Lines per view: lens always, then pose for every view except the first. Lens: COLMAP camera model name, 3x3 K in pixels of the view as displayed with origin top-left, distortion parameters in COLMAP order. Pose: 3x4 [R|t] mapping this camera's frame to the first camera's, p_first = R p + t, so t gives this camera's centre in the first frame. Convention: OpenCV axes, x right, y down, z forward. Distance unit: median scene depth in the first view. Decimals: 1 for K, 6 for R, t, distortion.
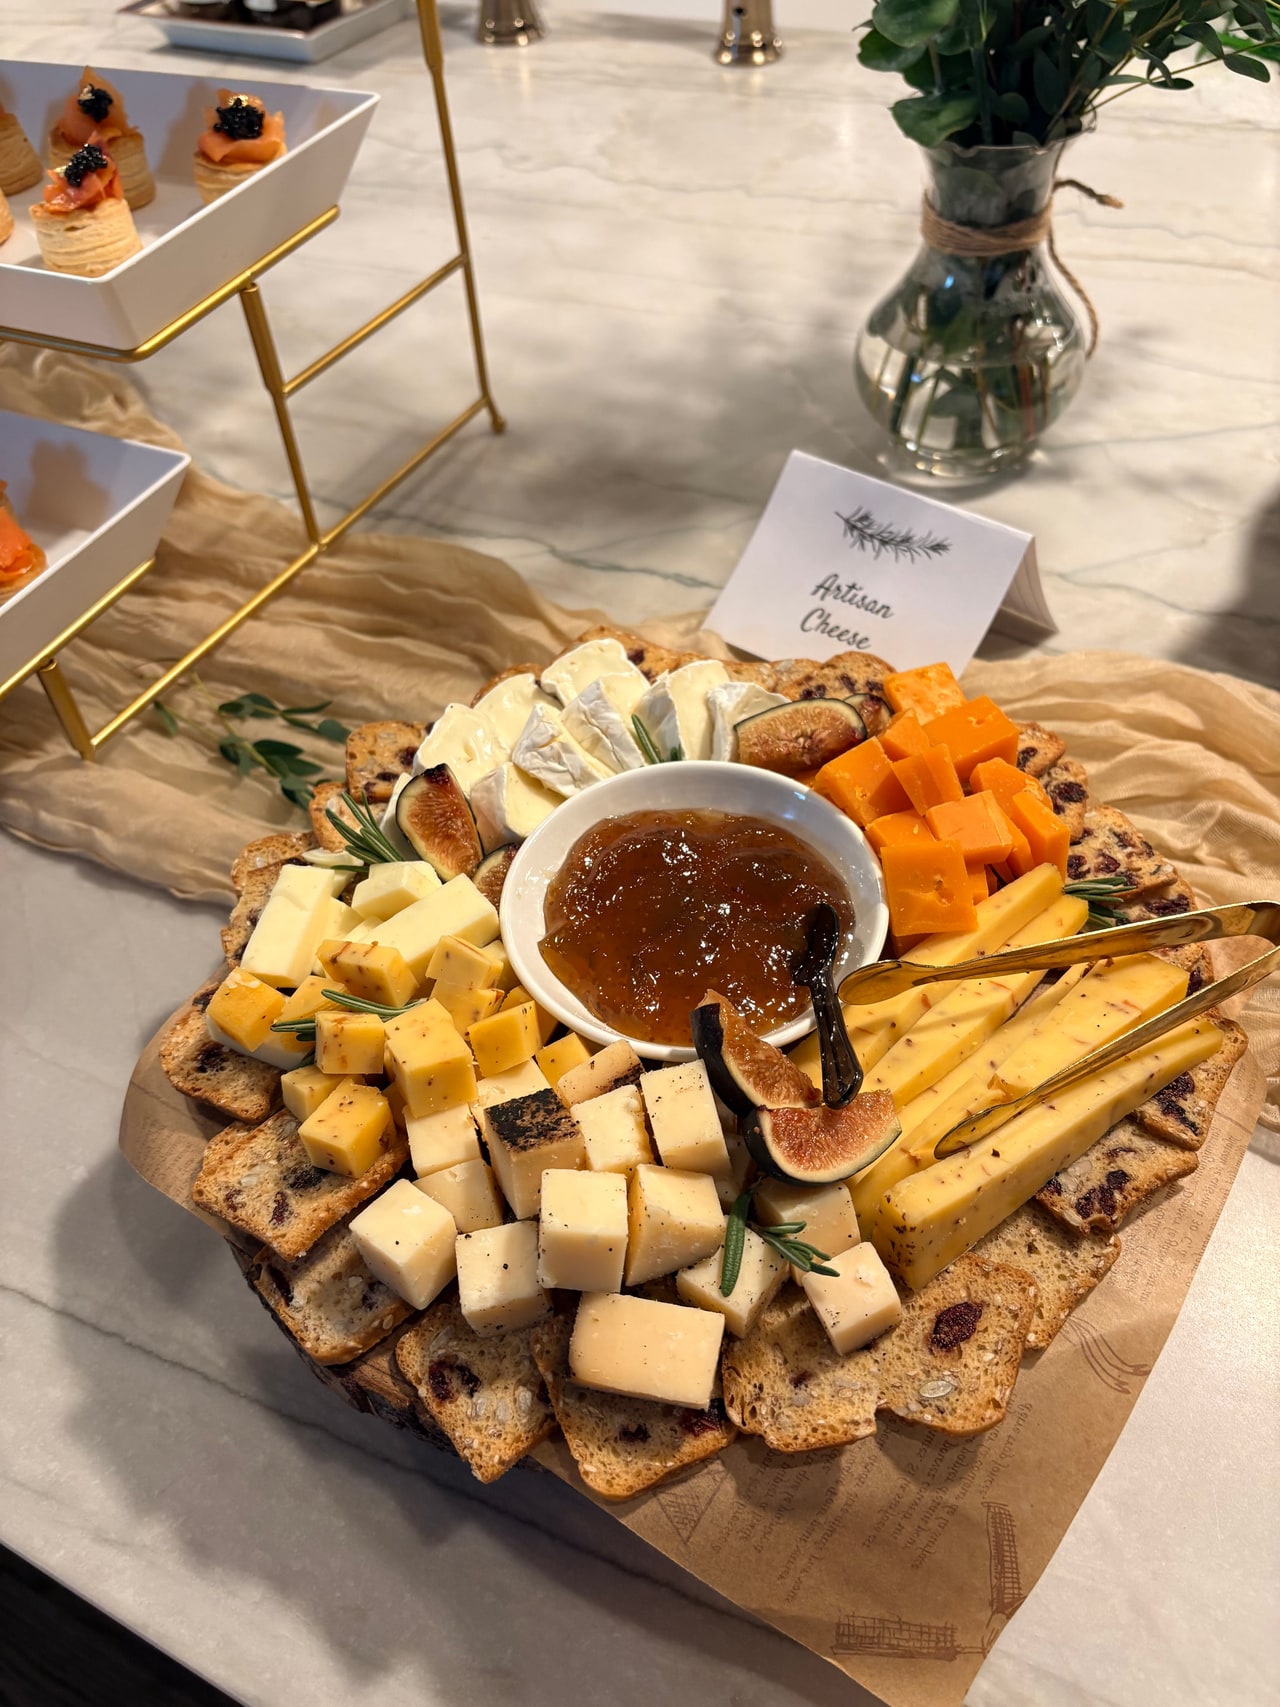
lens RADIAL K [[1293.1, 0, 639.5], [0, 1293.1, 827.6], [0, 0, 1]] dist [0.009679, -0.013003]
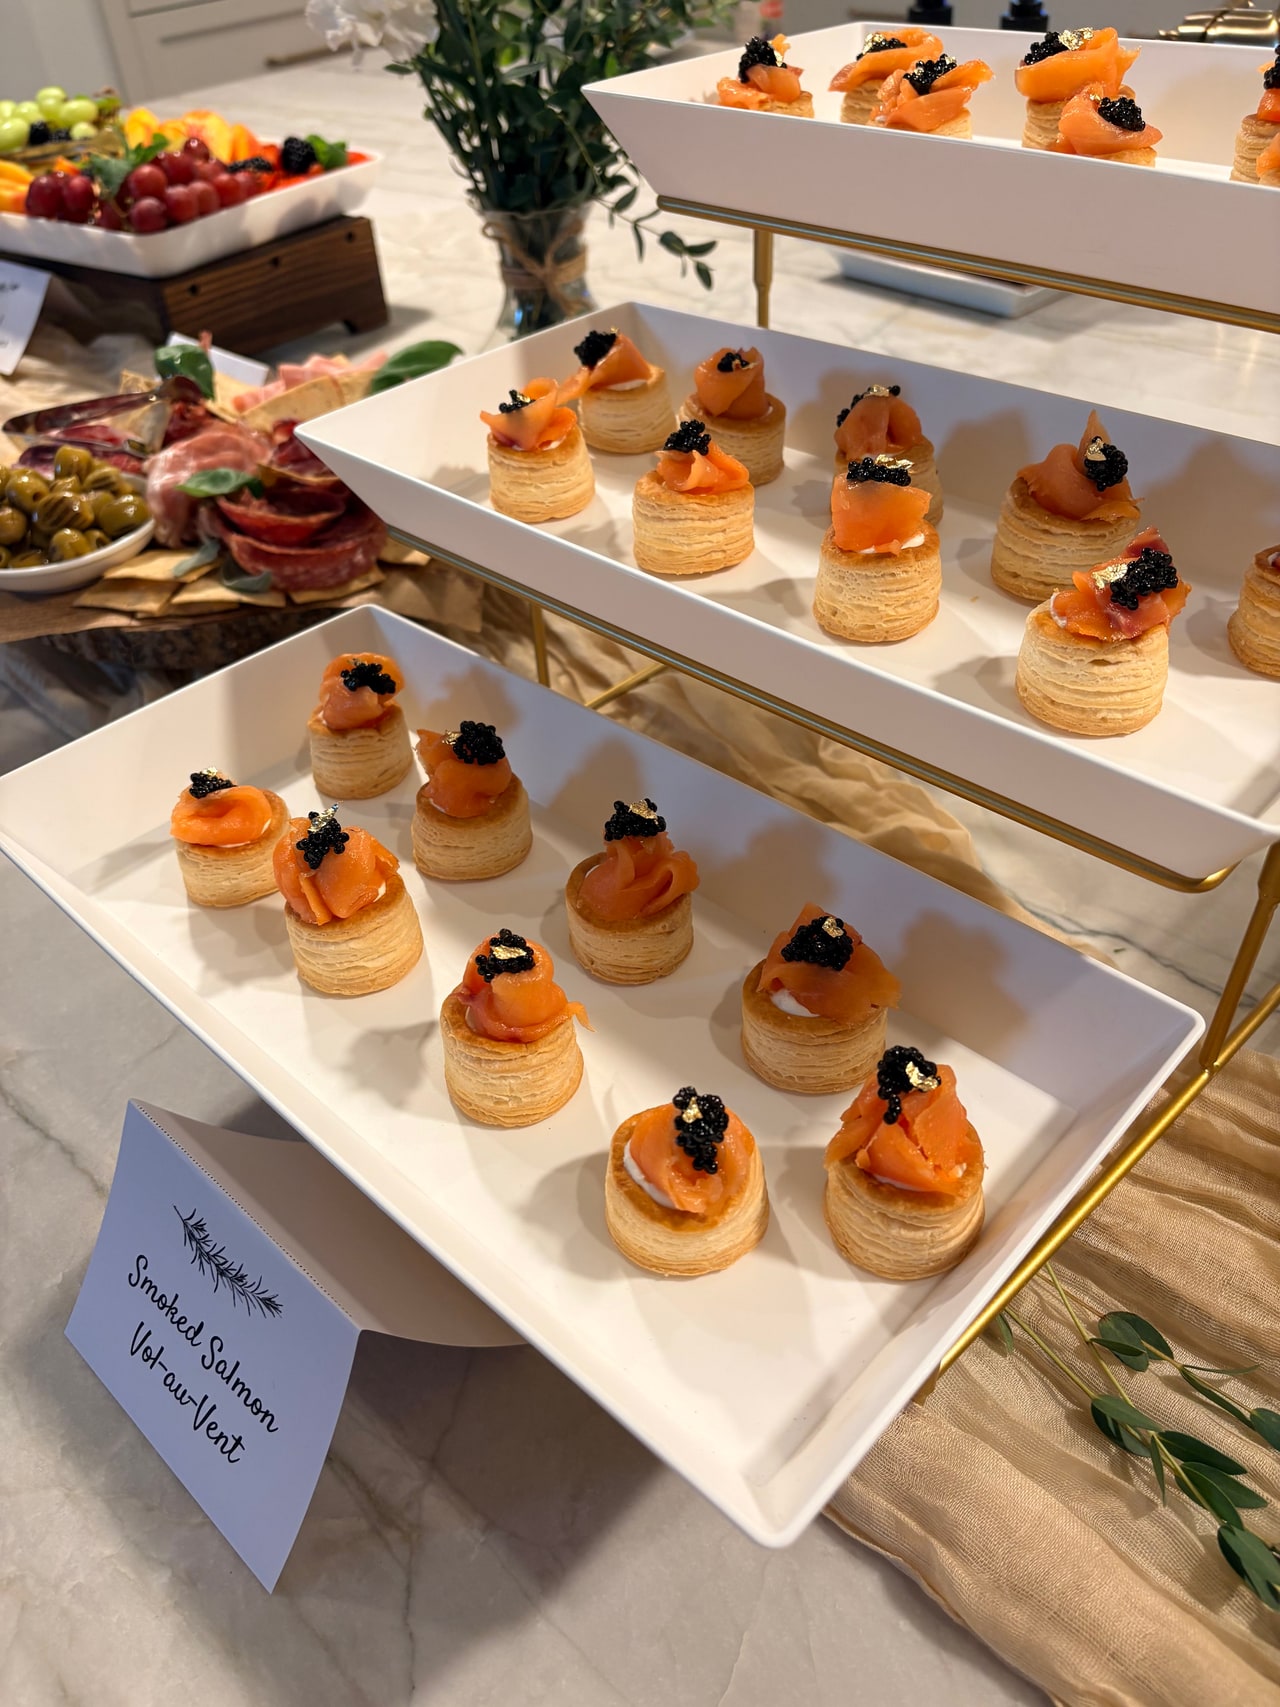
lens RADIAL K [[1298.9, 0, 640.0], [0, 1298.9, 853.5], [0, 0, 1]] dist [0.004733, -0.000830]
pose [[0.950446, 0.205770, -0.233047, -0.695272], [-0.227385, 0.971305, -0.069737, -0.372149], [0.212010, 0.119273, 0.969962, 0.421470]]
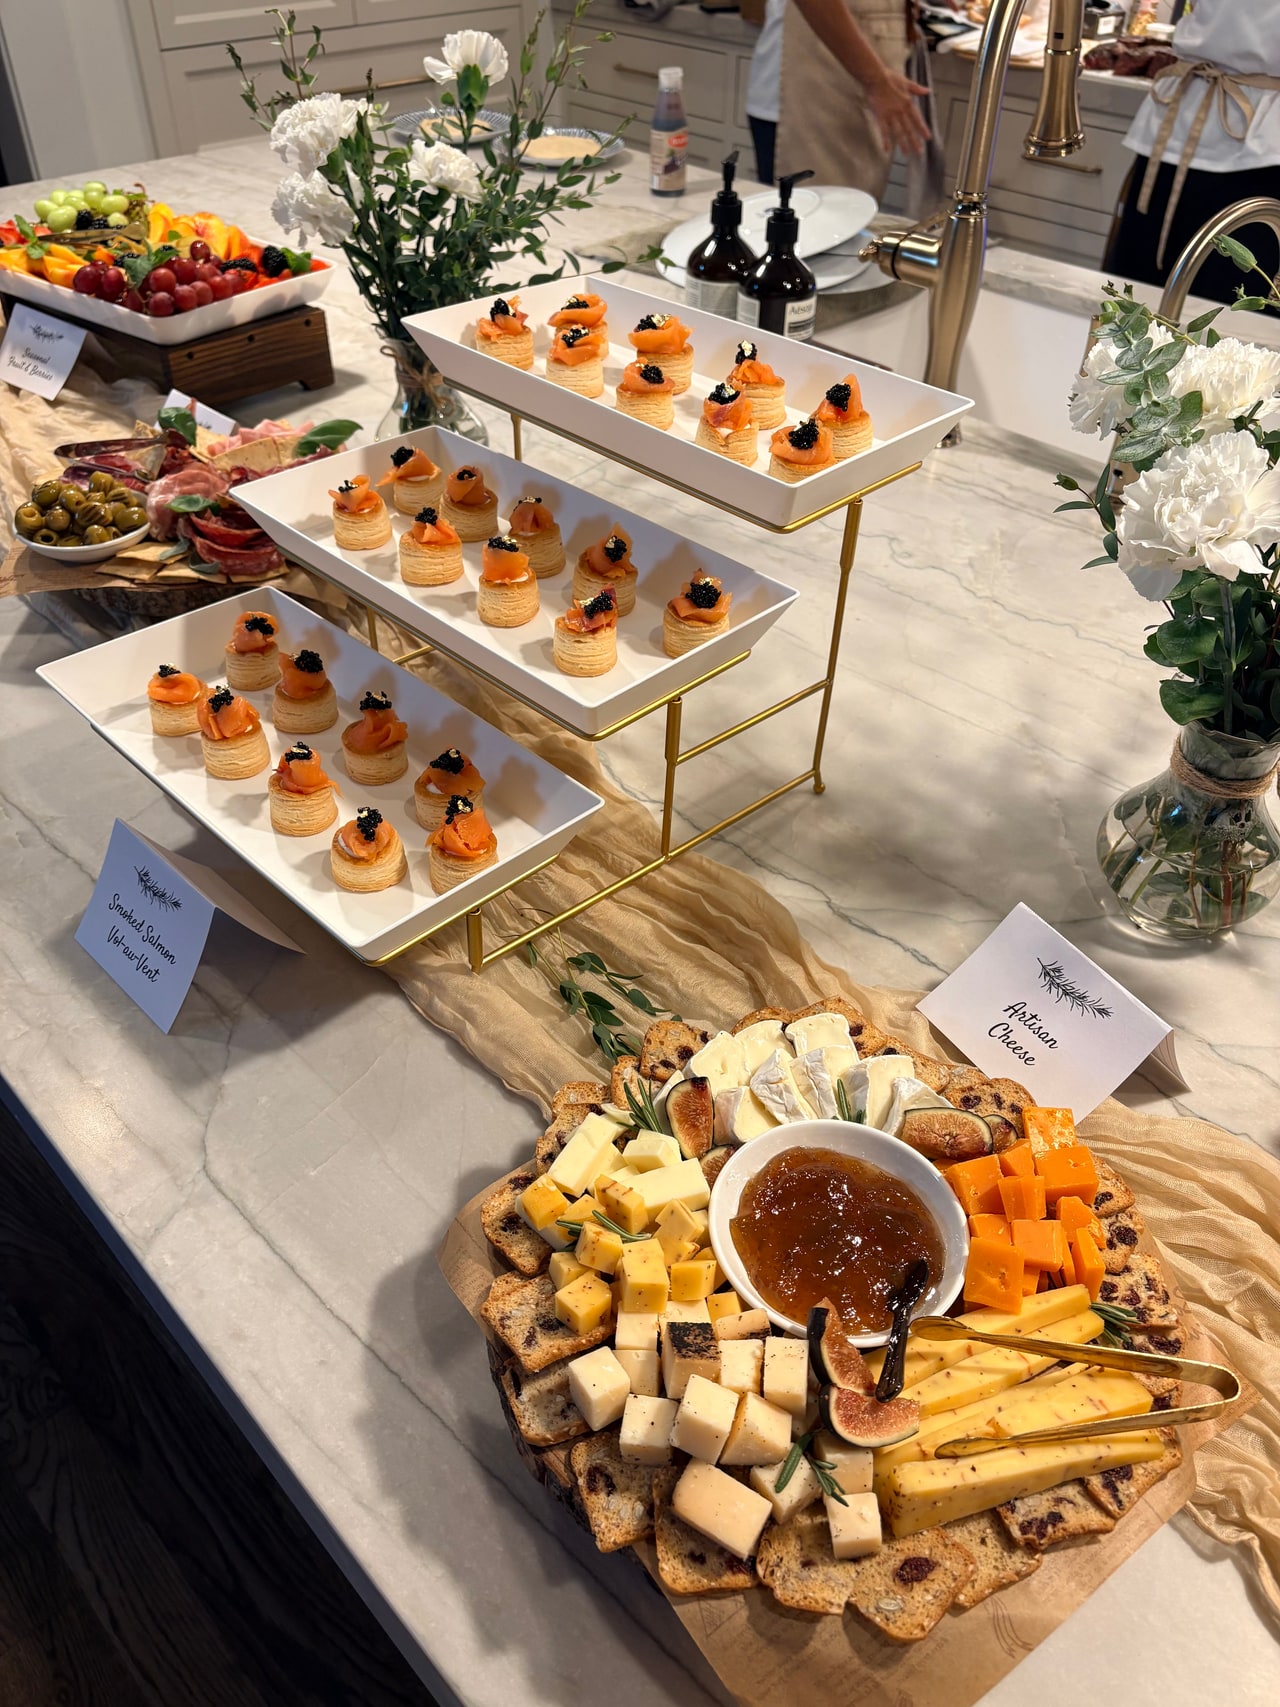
lens RADIAL K [[1275.8, 0, 654.4], [0, 1275.8, 854.9], [0, 0, 1]] dist [-0.006160, 0.041322]
pose [[0.939998, 0.277529, -0.198448, 0.016215], [-0.297888, 0.951174, -0.080807, -0.184823], [0.166332, 0.135074, 0.976775, -0.577033]]
